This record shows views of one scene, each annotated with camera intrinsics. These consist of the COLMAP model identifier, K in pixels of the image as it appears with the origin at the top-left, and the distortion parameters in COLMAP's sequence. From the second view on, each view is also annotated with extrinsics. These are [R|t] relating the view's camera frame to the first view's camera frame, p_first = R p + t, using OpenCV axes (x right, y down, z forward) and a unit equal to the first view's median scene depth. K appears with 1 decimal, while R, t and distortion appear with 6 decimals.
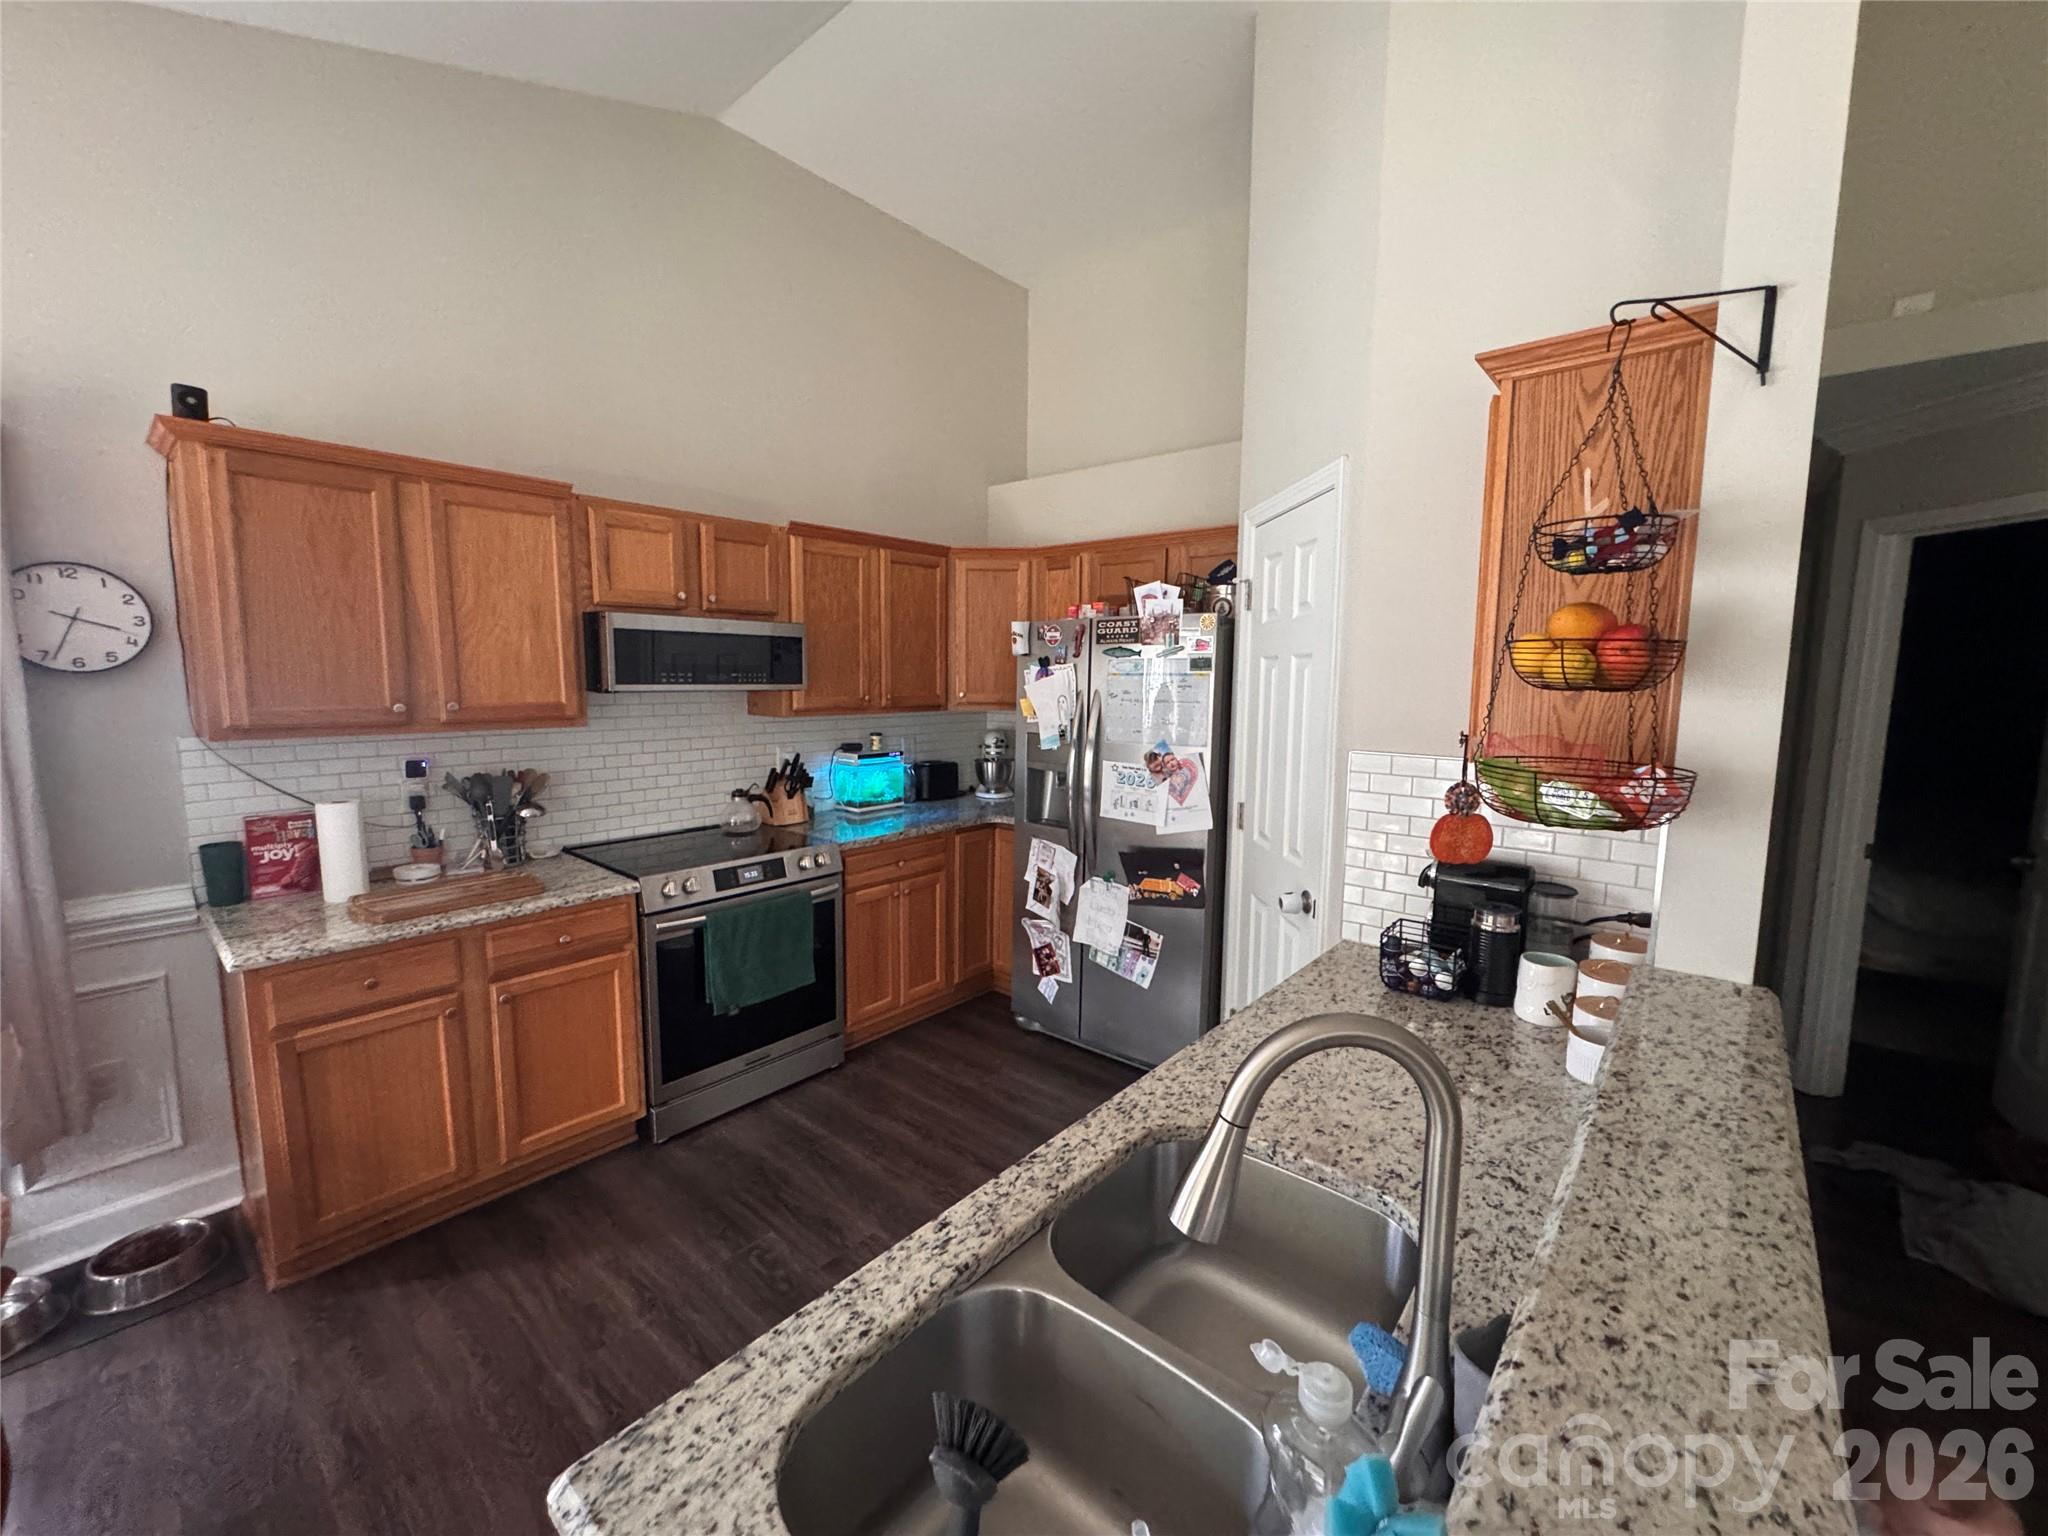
lens RADIAL K [[821.0, 0, 1020.0], [0, 821.0, 766.9], [0, 0, 1]] dist [-0.000898, 0.000630]
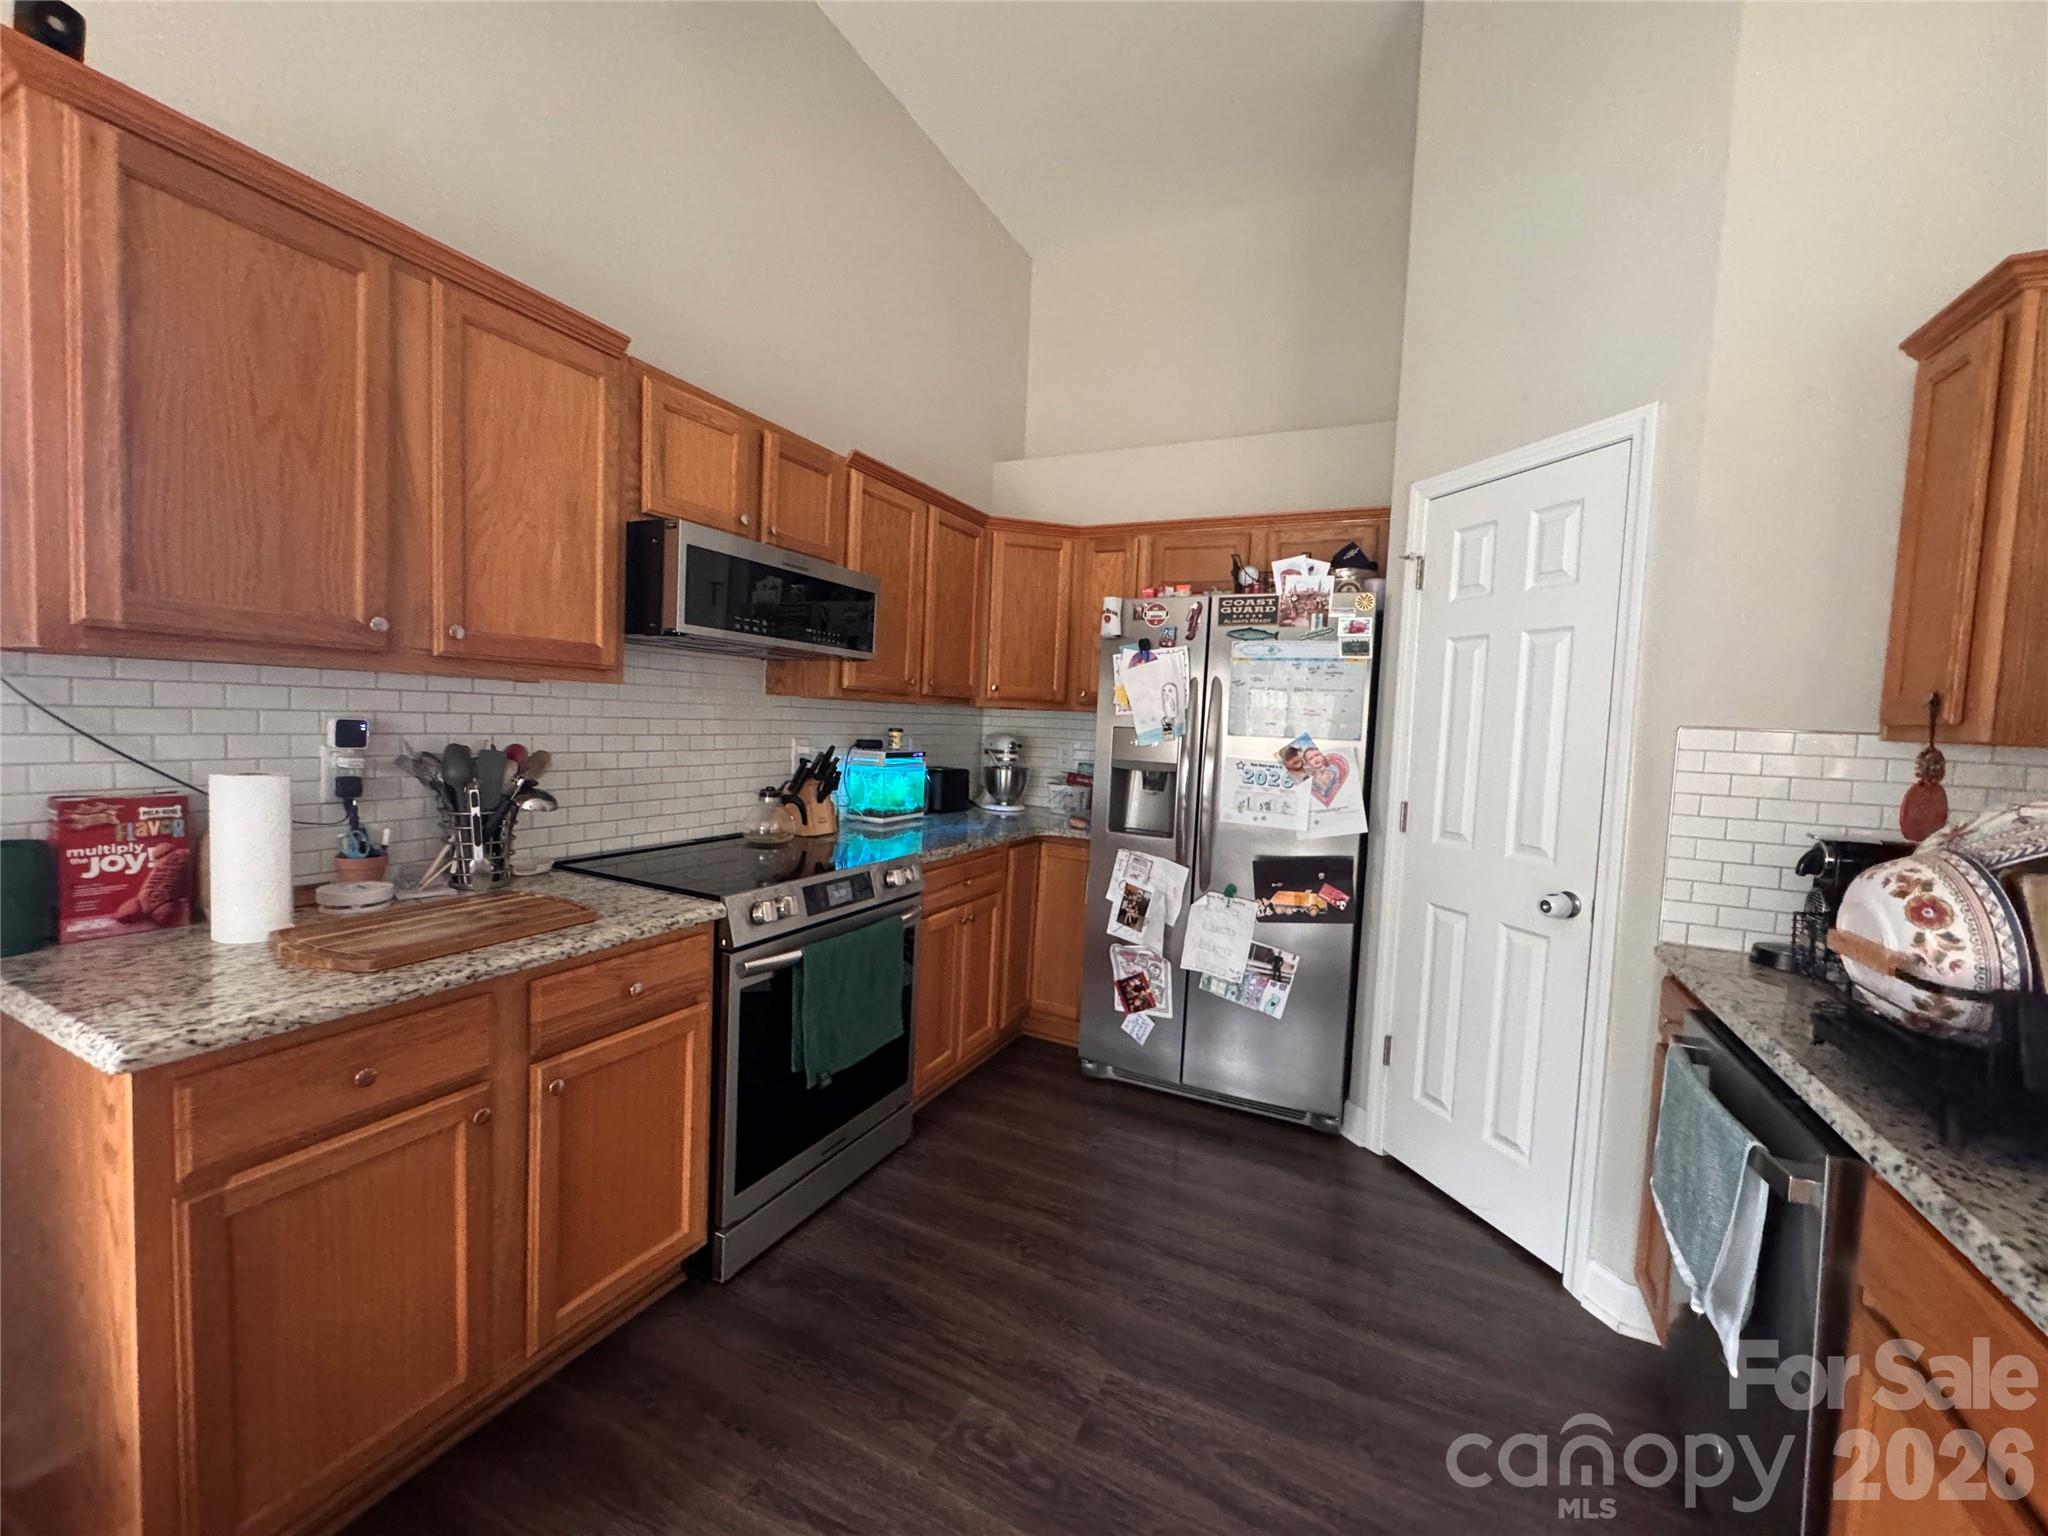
lens RADIAL K [[821.0, 0, 1020.0], [0, 821.0, 766.9], [0, 0, 1]] dist [-0.000898, 0.000630]
pose [[0.967756, 0.019613, 0.251125, -0.344477], [-0.007314, 0.998732, -0.049815, 0.049813], [-0.251784, 0.046372, 0.966672, 0.220330]]
